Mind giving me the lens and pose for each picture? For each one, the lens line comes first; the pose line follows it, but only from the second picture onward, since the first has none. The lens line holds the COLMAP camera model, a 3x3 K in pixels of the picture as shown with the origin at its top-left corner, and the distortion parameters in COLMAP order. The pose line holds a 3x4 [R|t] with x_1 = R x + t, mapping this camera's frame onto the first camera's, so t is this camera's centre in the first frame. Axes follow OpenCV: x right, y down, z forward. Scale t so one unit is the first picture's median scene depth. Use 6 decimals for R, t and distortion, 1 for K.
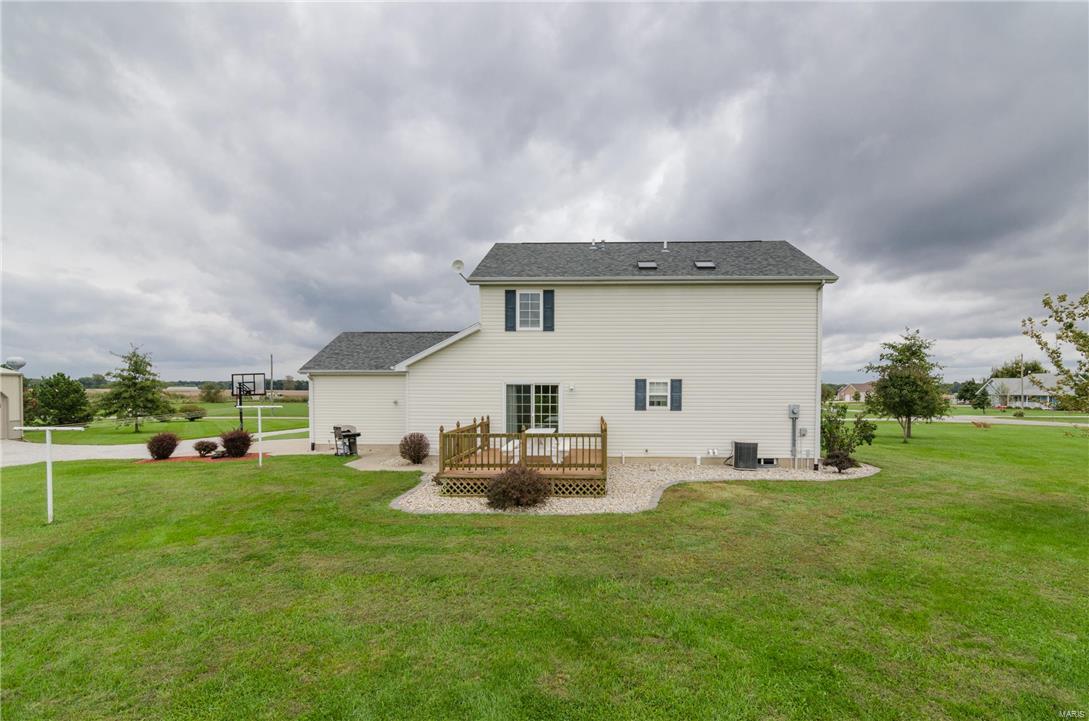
lens RADIAL K [[555.7, 0, 536.2], [0, 555.7, 401.0], [0, 0, 1]] dist [0.009098, -0.000055]
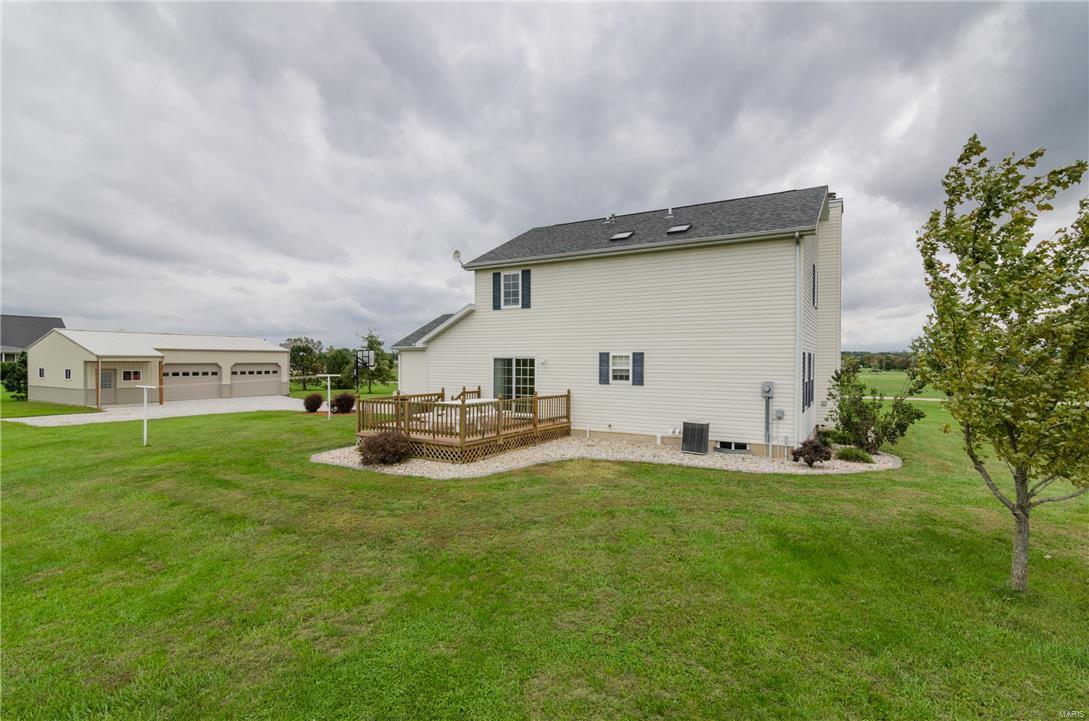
lens RADIAL K [[516.4, 0, 553.4], [0, 516.4, 366.5], [0, 0, 1]] dist [-0.018801, 0.000780]
pose [[0.883805, 0.005764, -0.467819, 0.533417], [-0.014872, 0.999765, -0.015778, 0.001205], [0.467618, 0.020902, 0.883683, 0.152448]]
